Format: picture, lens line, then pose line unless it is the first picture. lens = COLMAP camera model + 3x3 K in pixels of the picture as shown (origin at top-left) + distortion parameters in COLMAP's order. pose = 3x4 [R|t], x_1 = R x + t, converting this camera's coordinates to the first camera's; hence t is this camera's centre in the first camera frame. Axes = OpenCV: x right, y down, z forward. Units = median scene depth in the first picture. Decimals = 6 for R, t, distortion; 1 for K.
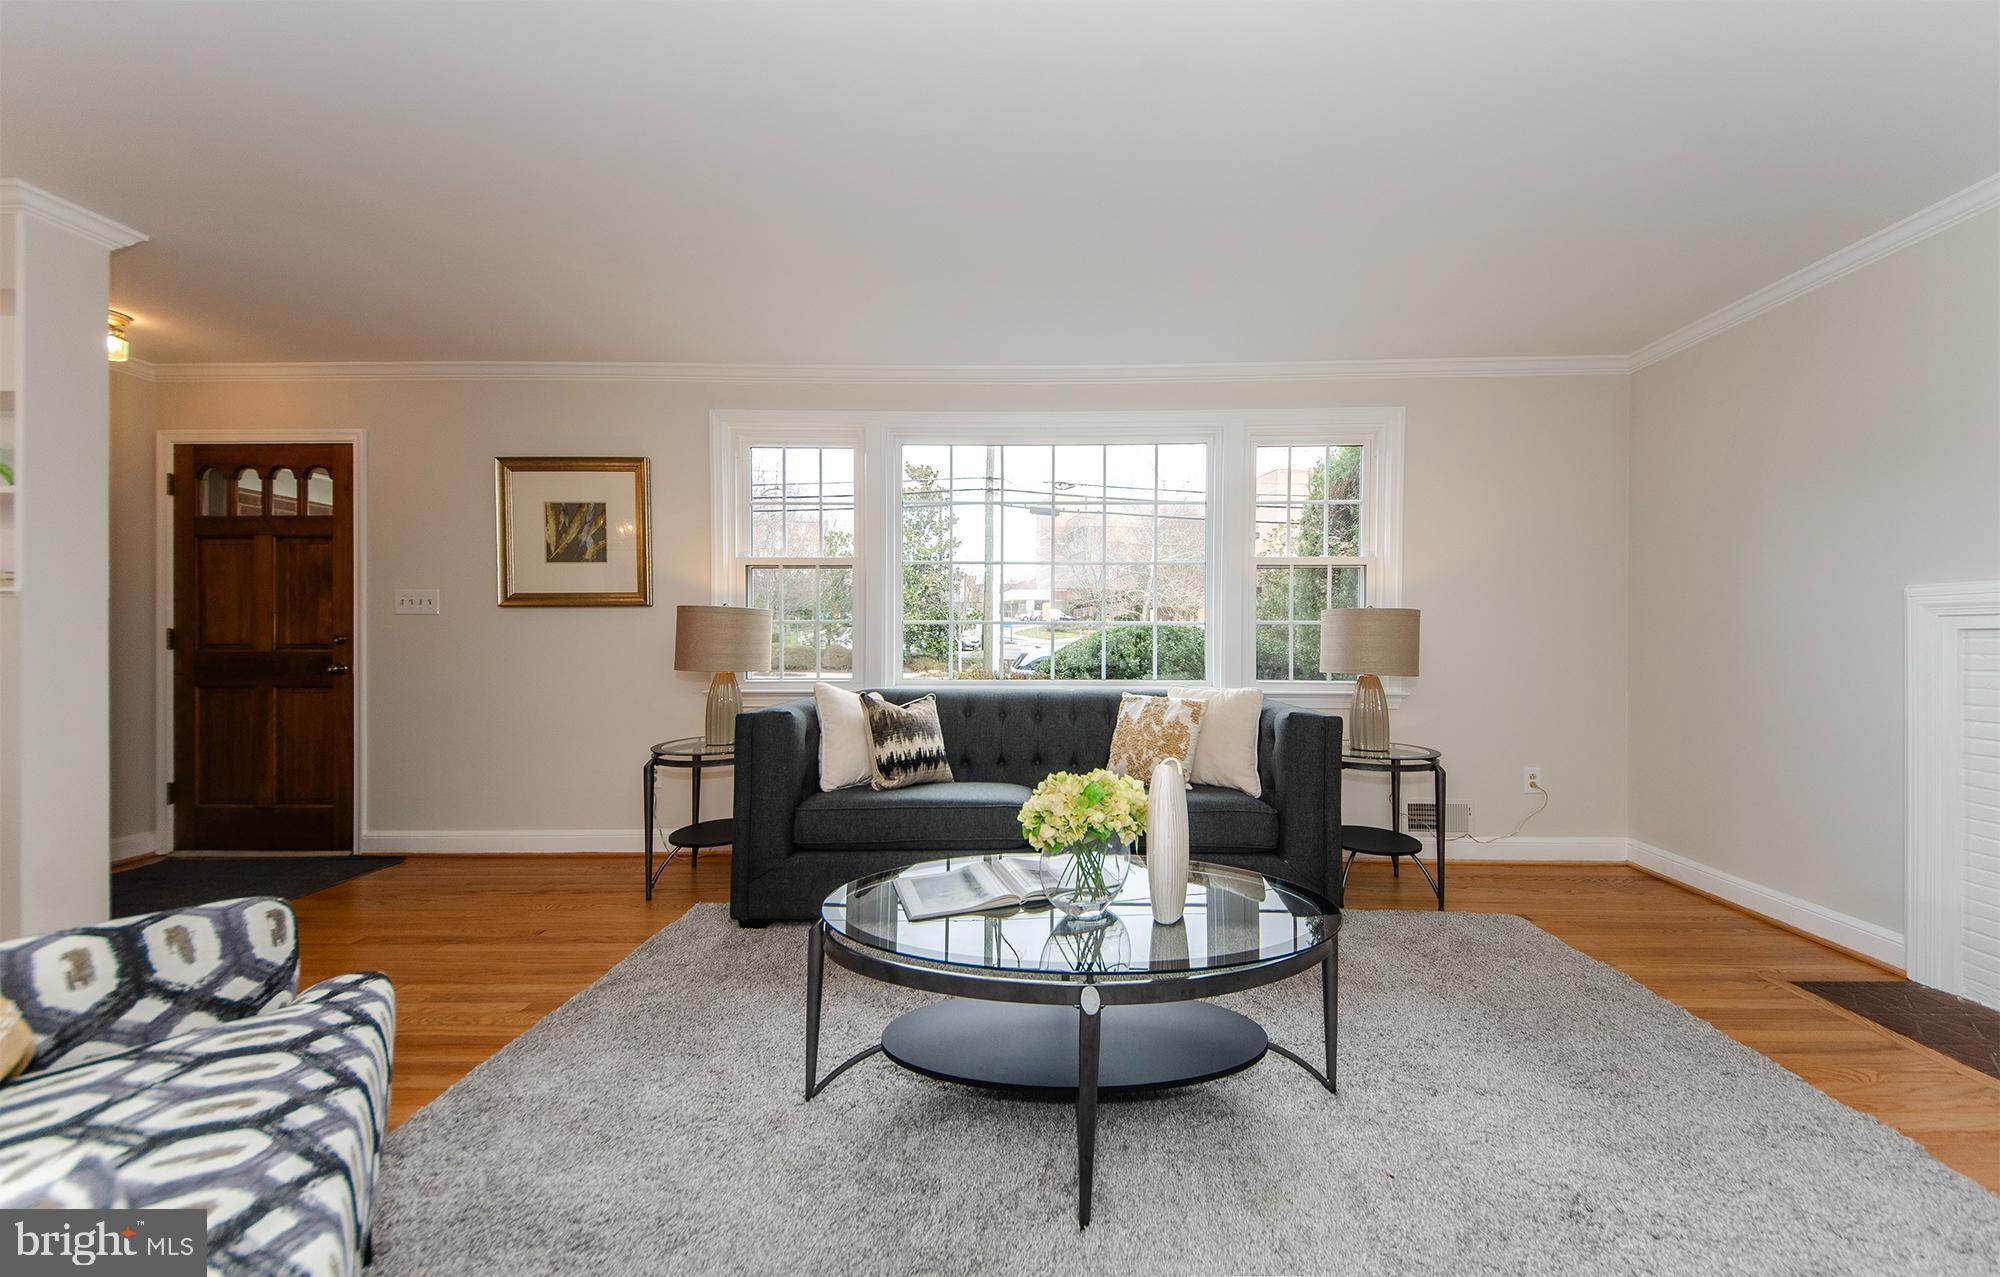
lens RADIAL K [[684.5, 0, 1005.6], [0, 684.5, 645.3], [0, 0, 1]] dist [0.018094, -0.000081]
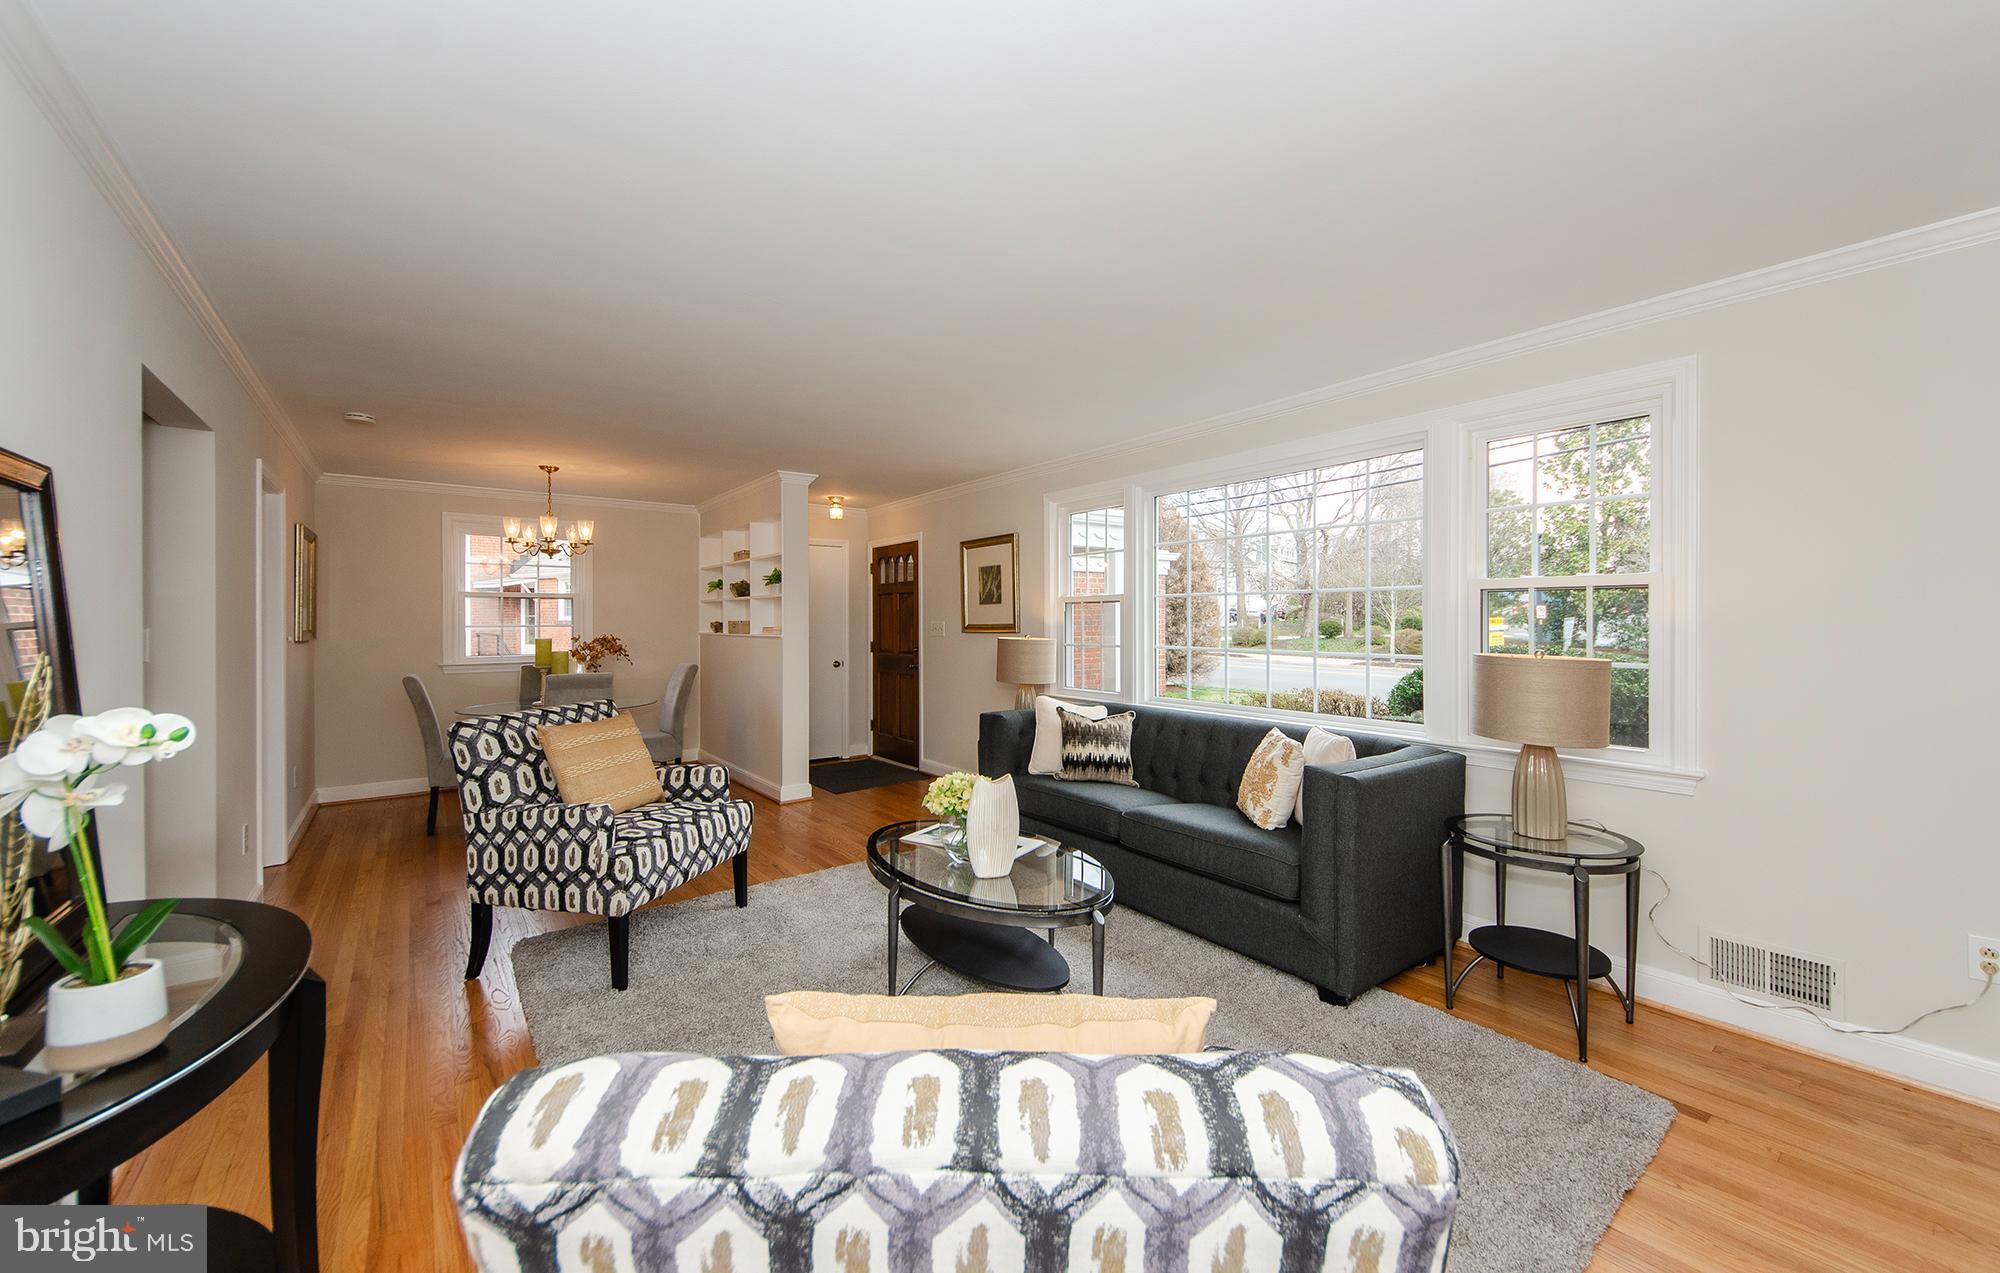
lens RADIAL K [[715.3, 0, 988.8], [0, 715.3, 624.6], [0, 0, 1]] dist [0.027232, -0.000063]
pose [[0.631470, -0.003103, -0.775394, 0.623520], [0.001638, 0.999995, -0.002668, -0.071500], [0.775399, 0.000414, 0.631472, -0.014158]]
